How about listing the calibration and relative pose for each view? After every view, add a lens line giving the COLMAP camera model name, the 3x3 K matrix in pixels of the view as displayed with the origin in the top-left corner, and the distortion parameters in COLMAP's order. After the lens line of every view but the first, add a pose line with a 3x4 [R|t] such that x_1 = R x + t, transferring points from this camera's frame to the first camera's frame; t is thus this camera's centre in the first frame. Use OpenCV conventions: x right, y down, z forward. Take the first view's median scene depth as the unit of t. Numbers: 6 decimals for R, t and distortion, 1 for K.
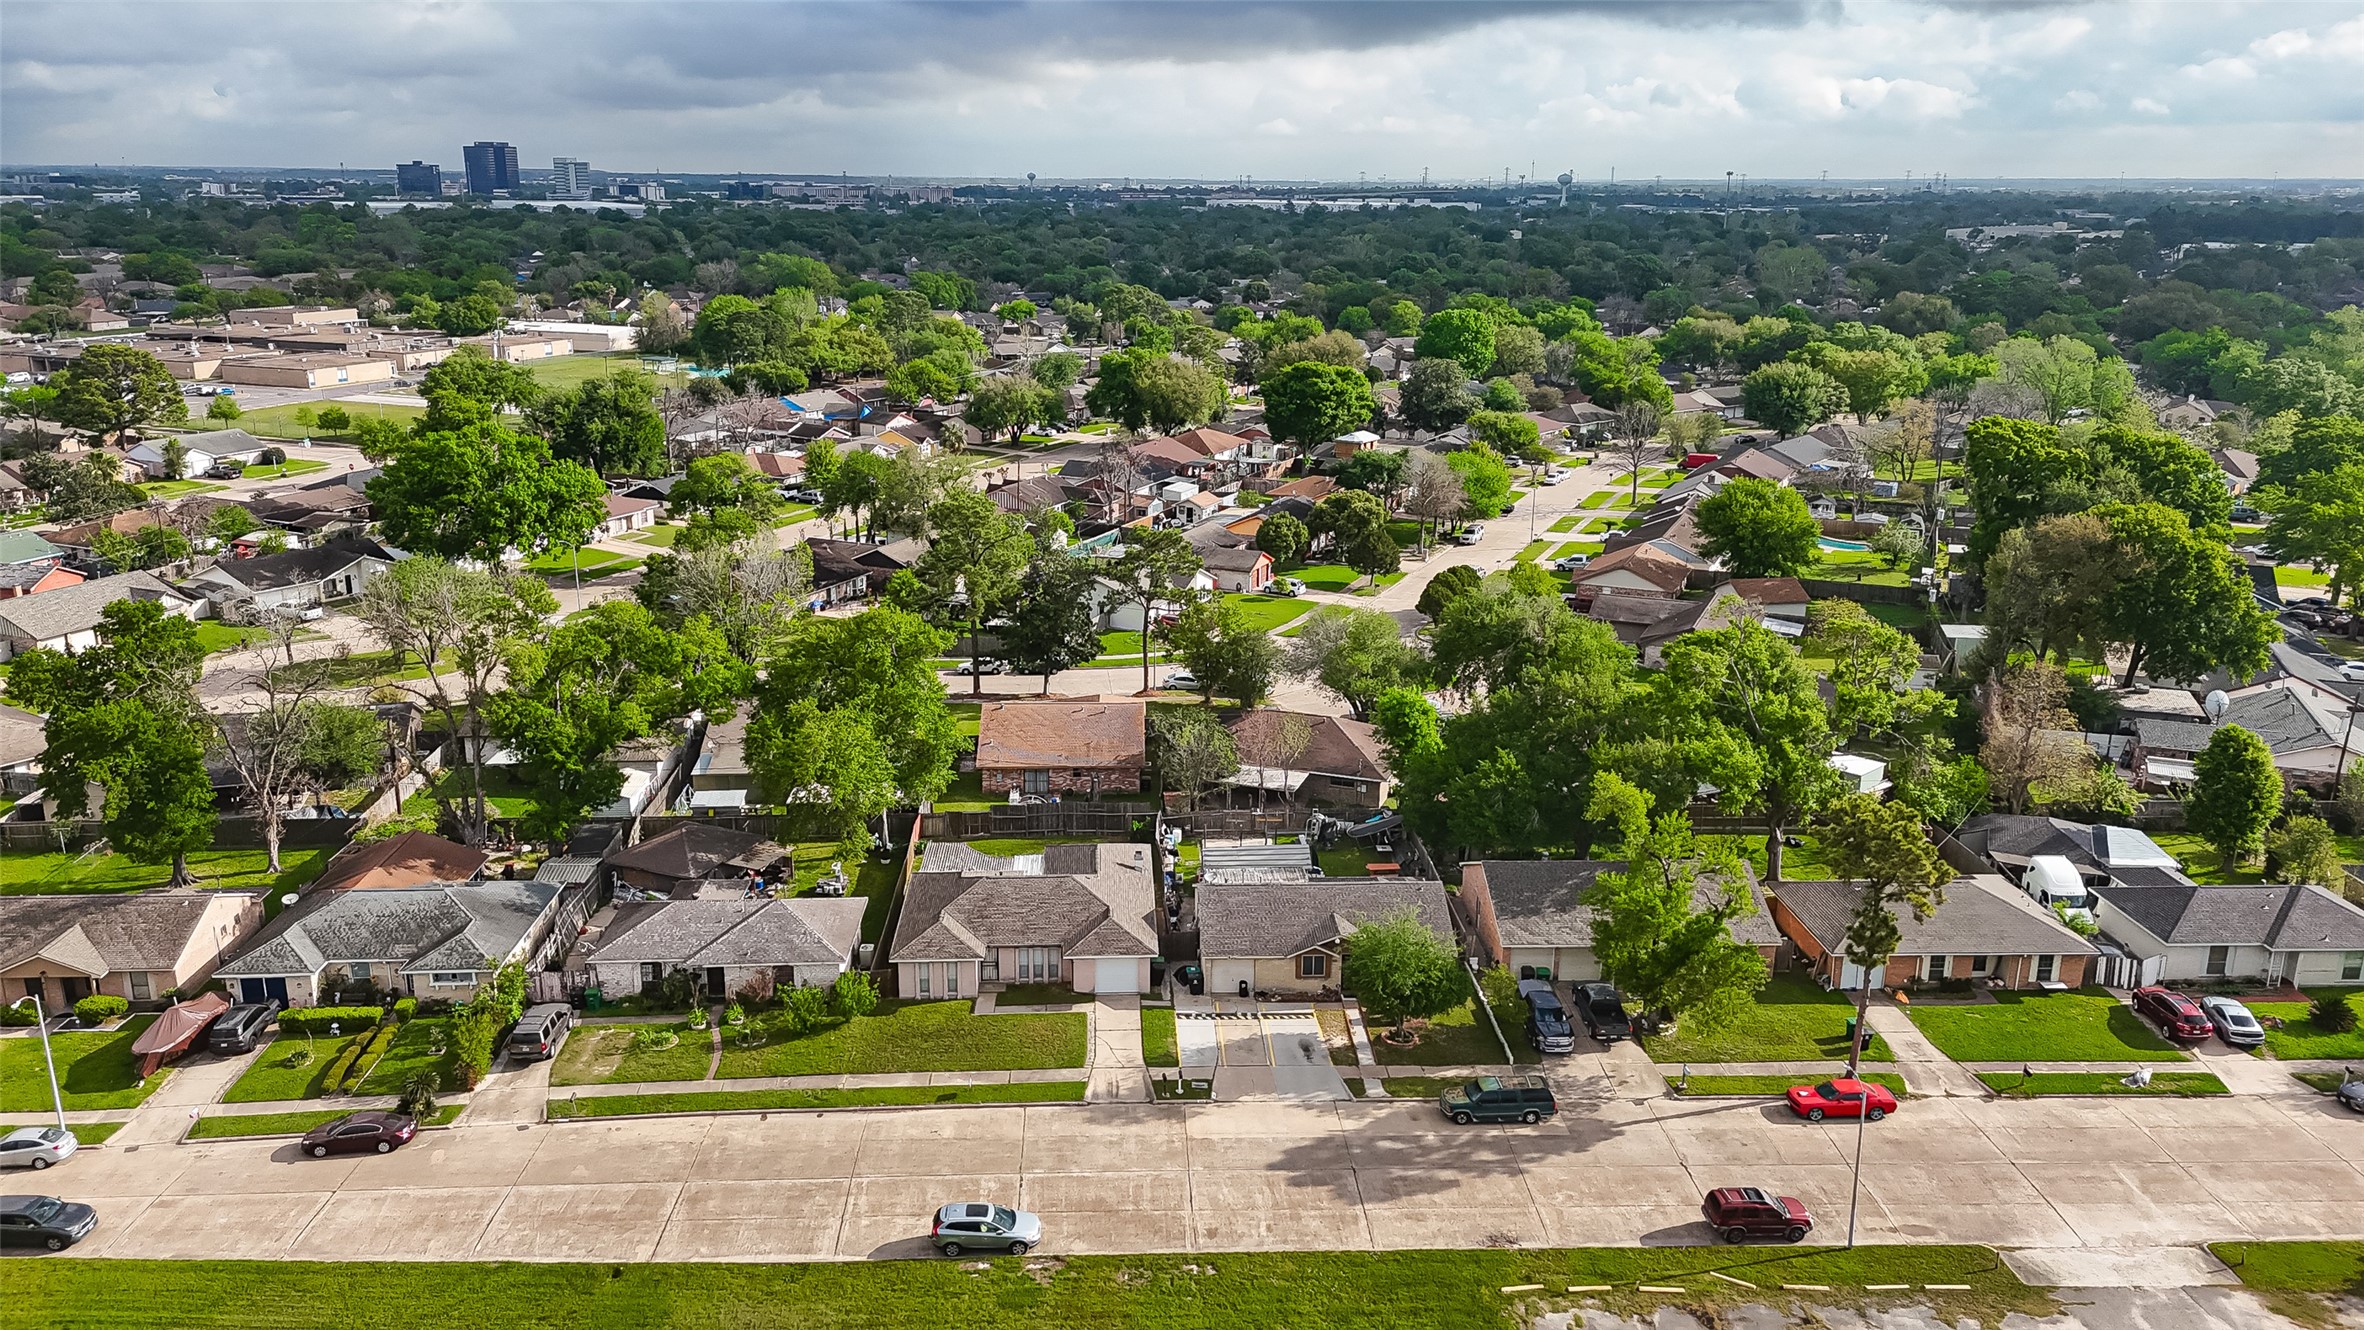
lens RADIAL K [[1735.2, 0, 1182.0], [0, 1735.2, 665.0], [0, 0, 1]] dist [0.093178, -0.086984]
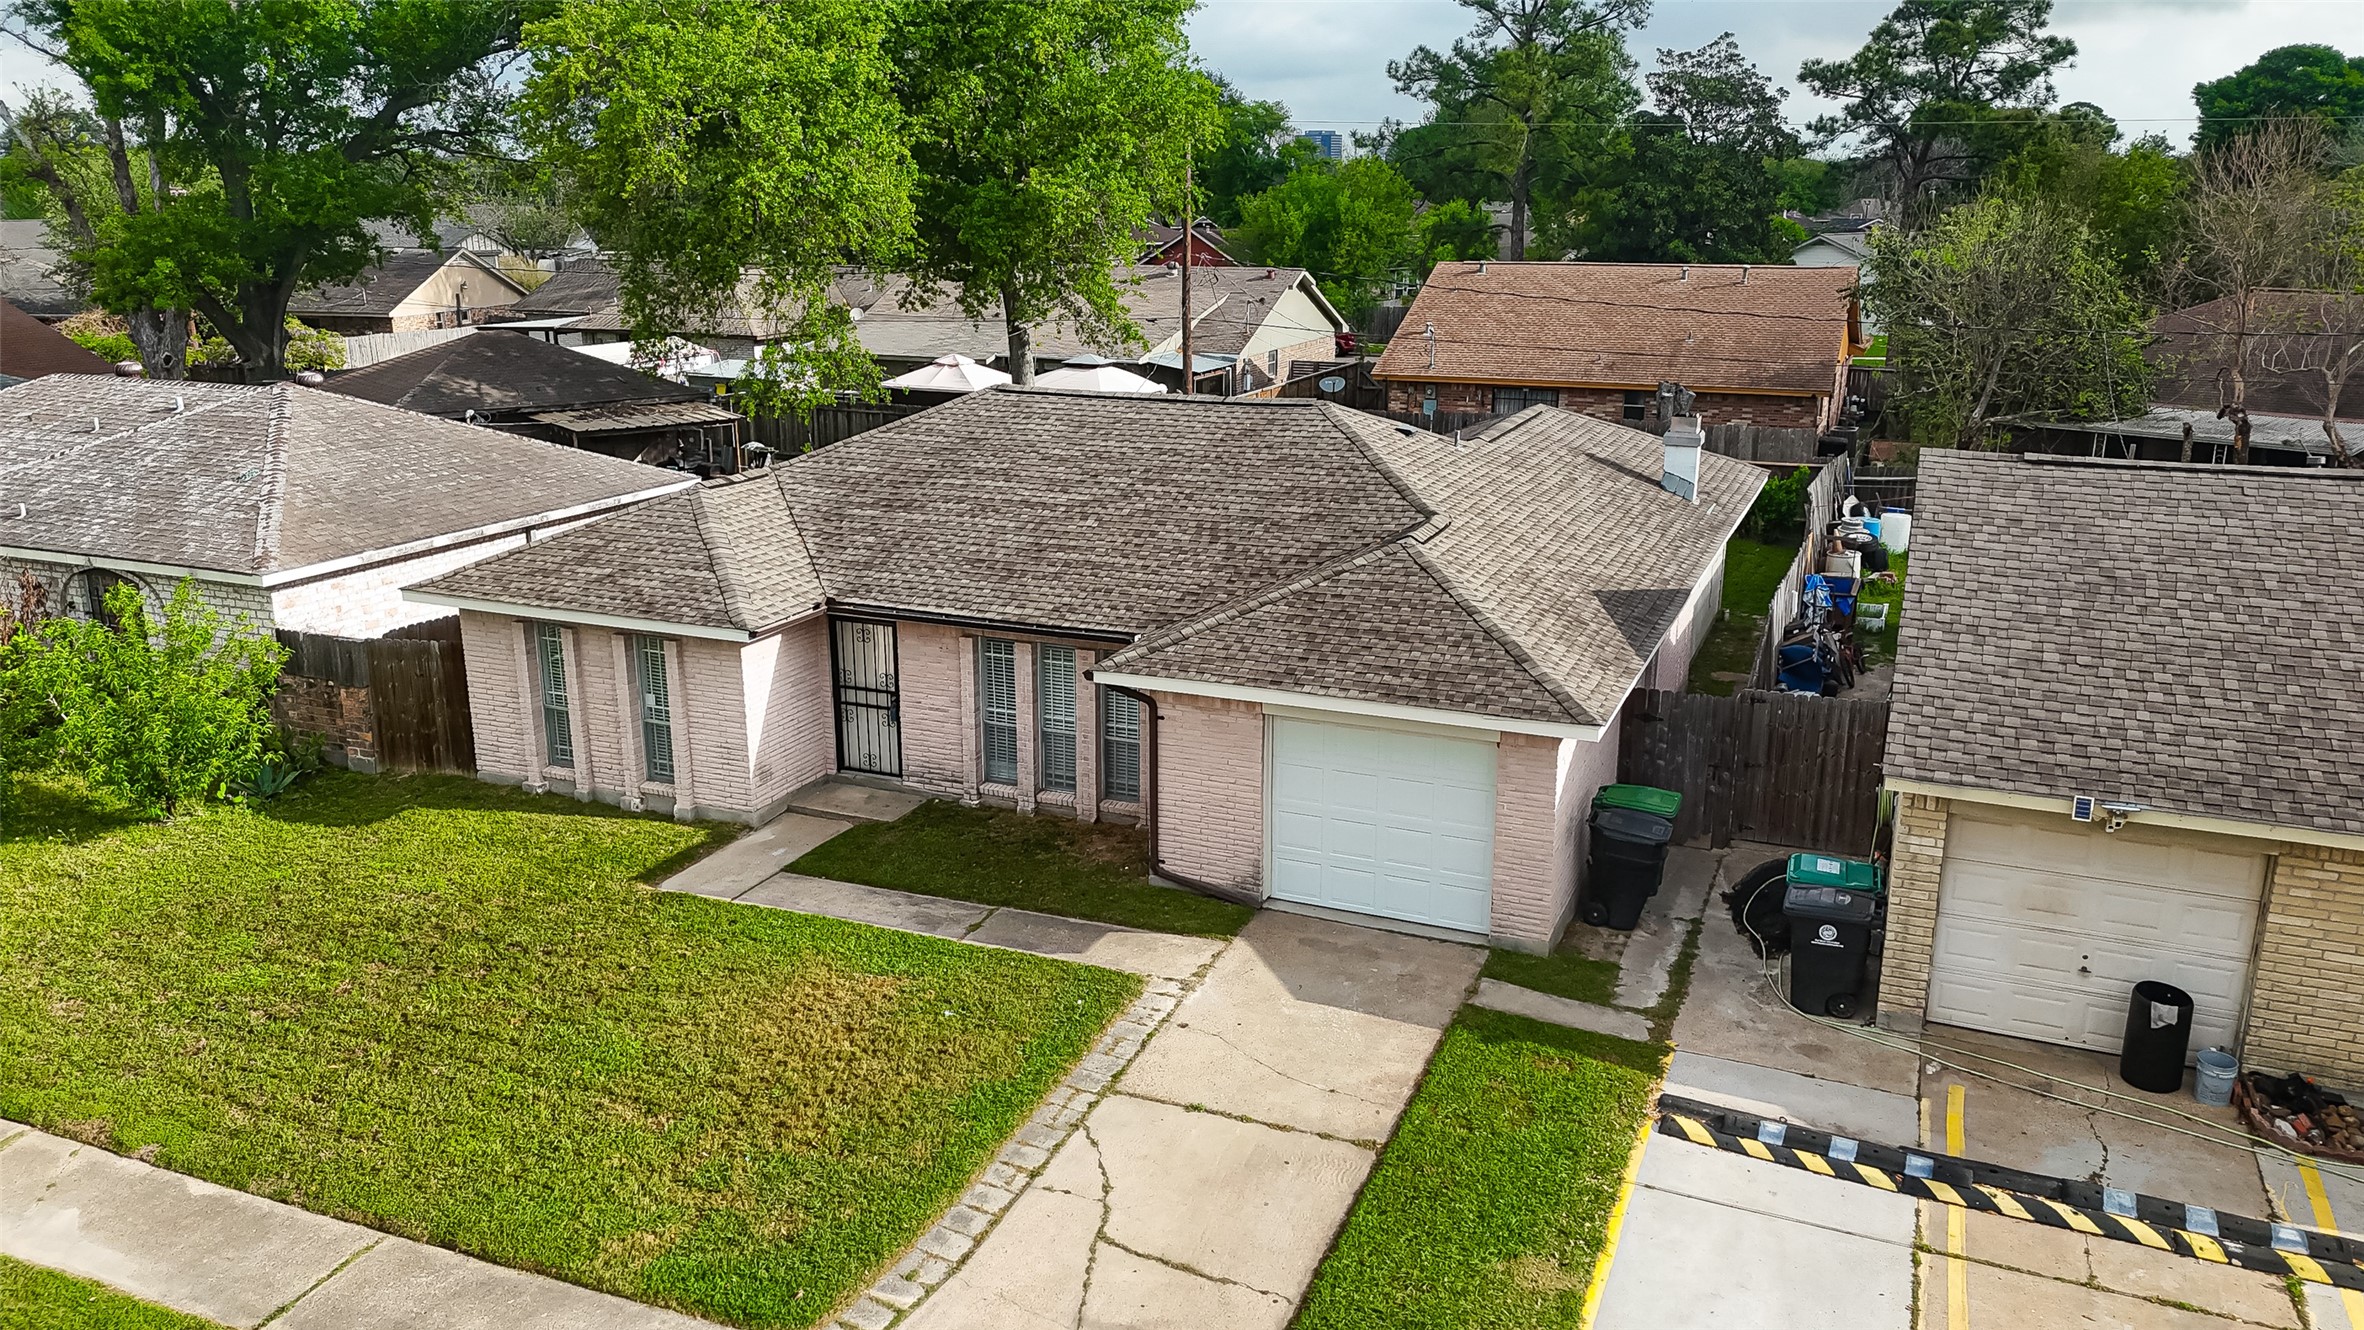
lens RADIAL K [[1735.2, 0, 1182.0], [0, 1735.2, 665.0], [0, 0, 1]] dist [0.093178, -0.086984]
pose [[0.902576, 0.109402, -0.416398, 0.018979], [-0.111931, 0.993545, 0.018420, 0.158866], [0.415725, 0.029982, 0.908996, 0.813834]]
